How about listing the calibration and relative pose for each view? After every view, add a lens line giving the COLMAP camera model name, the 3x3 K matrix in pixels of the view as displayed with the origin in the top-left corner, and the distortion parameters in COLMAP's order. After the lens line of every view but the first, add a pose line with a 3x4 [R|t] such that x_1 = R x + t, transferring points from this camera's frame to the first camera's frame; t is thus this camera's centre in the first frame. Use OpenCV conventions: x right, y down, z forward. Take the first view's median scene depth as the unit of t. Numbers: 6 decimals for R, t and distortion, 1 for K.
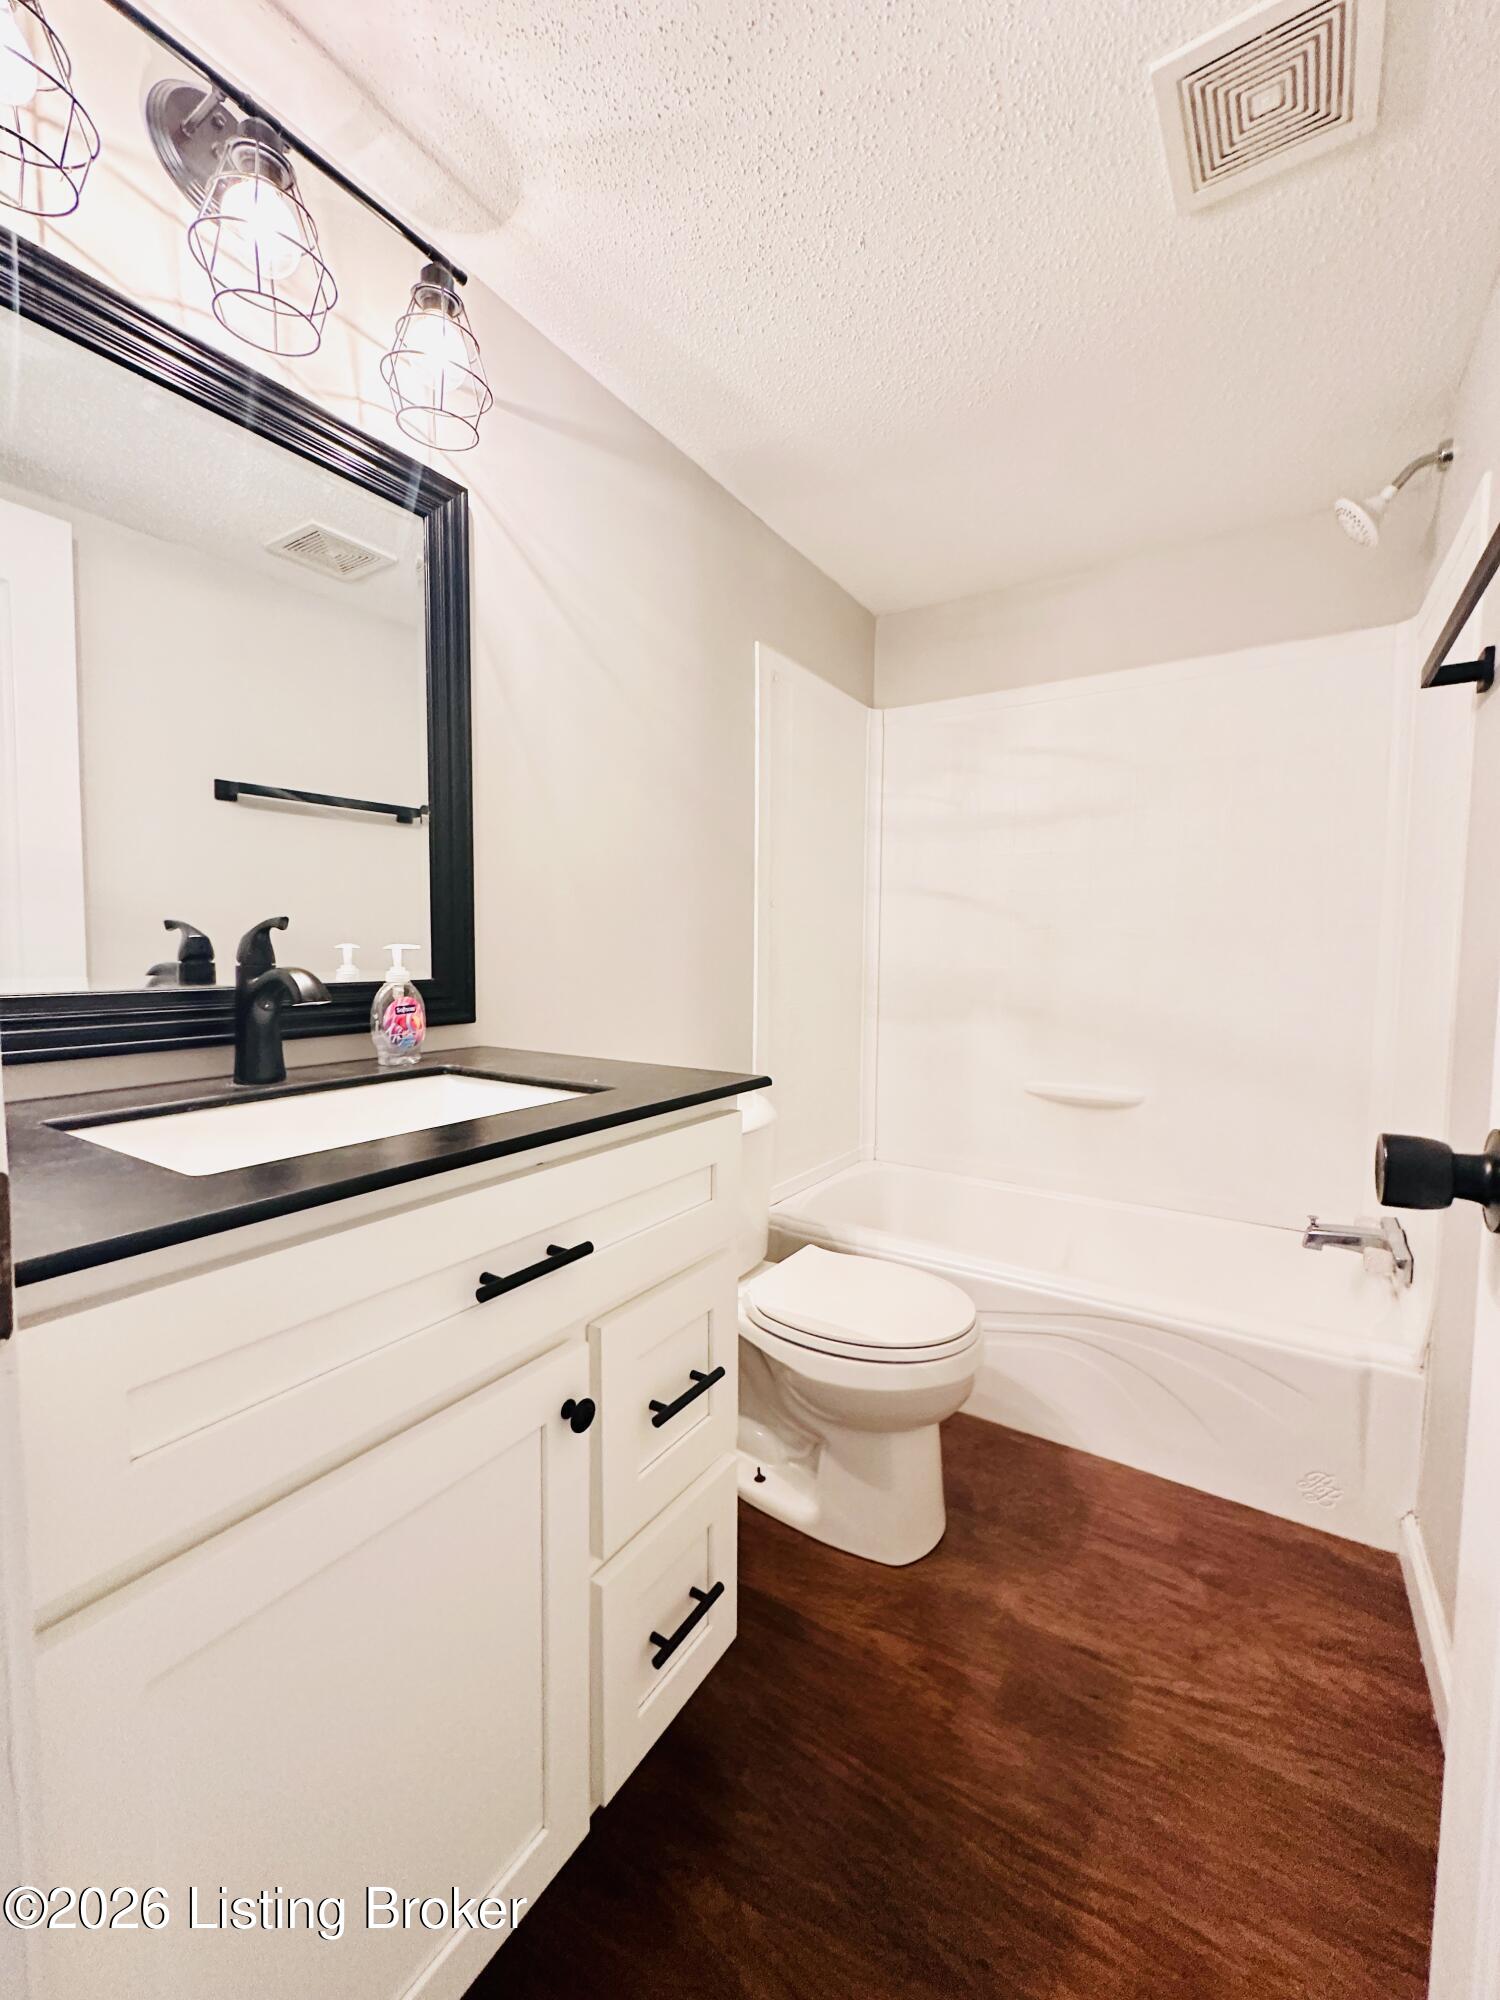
lens RADIAL K [[799.7, 0, 743.9], [0, 799.7, 1003.5], [0, 0, 1]] dist [-0.004451, 0.001232]
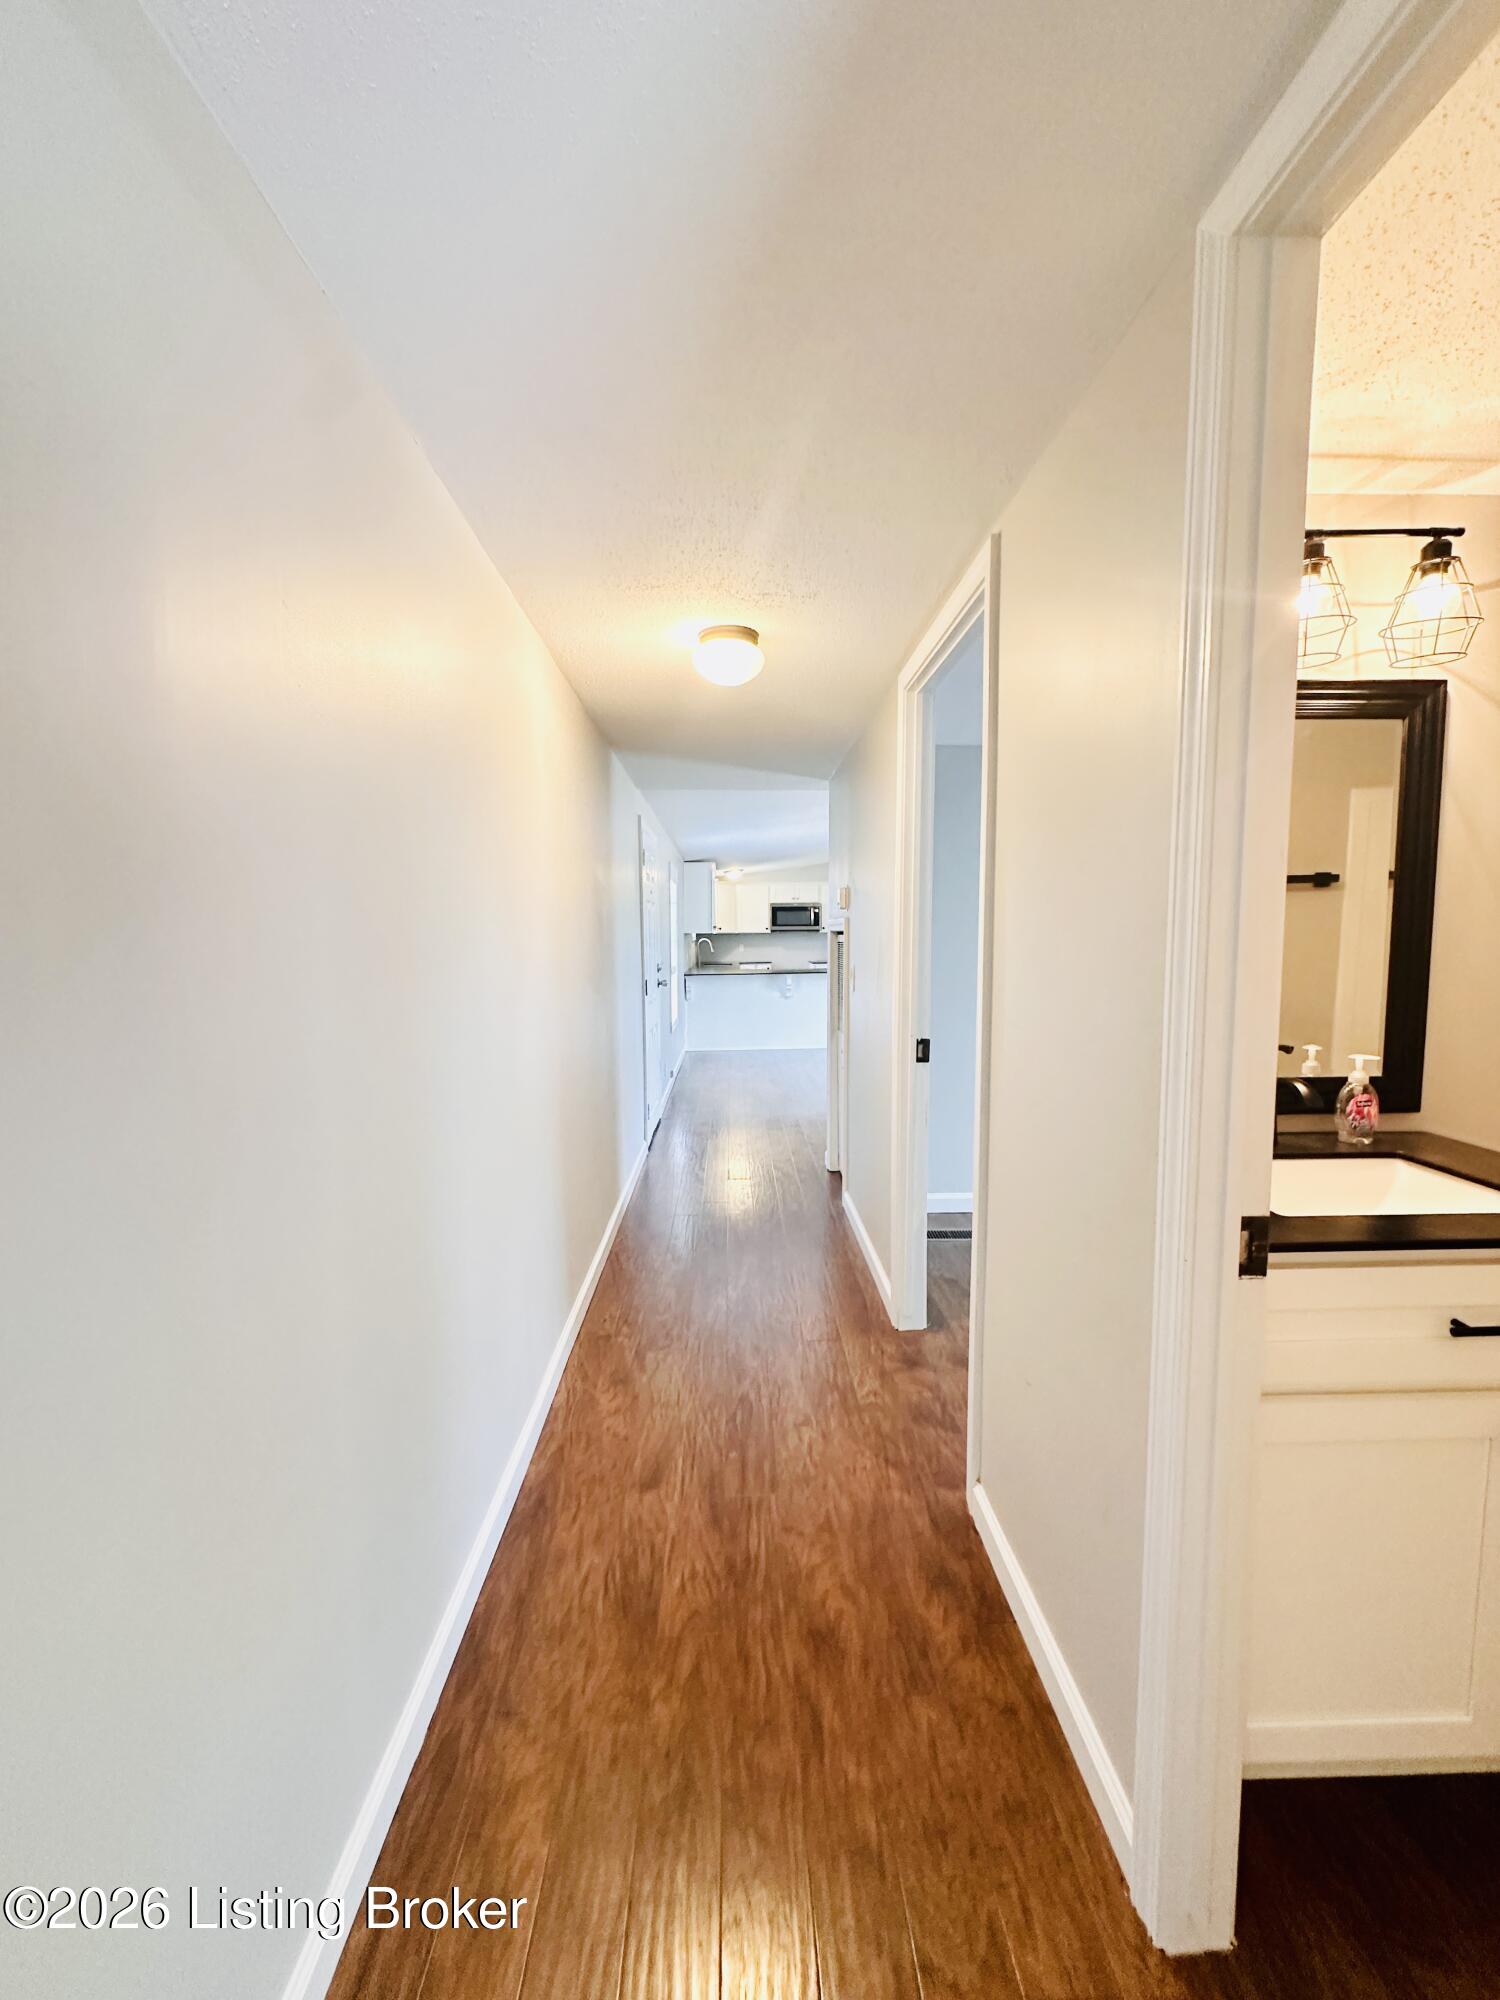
lens RADIAL K [[799.7, 0, 756.8], [0, 799.7, 1009.0], [0, 0, 1]] dist [-0.004451, 0.001232]
pose [[0.575115, 0.057343, -0.816060, 0.075747], [-0.038698, 0.998331, 0.042879, -0.168722], [0.817157, 0.006919, 0.576374, -0.610671]]
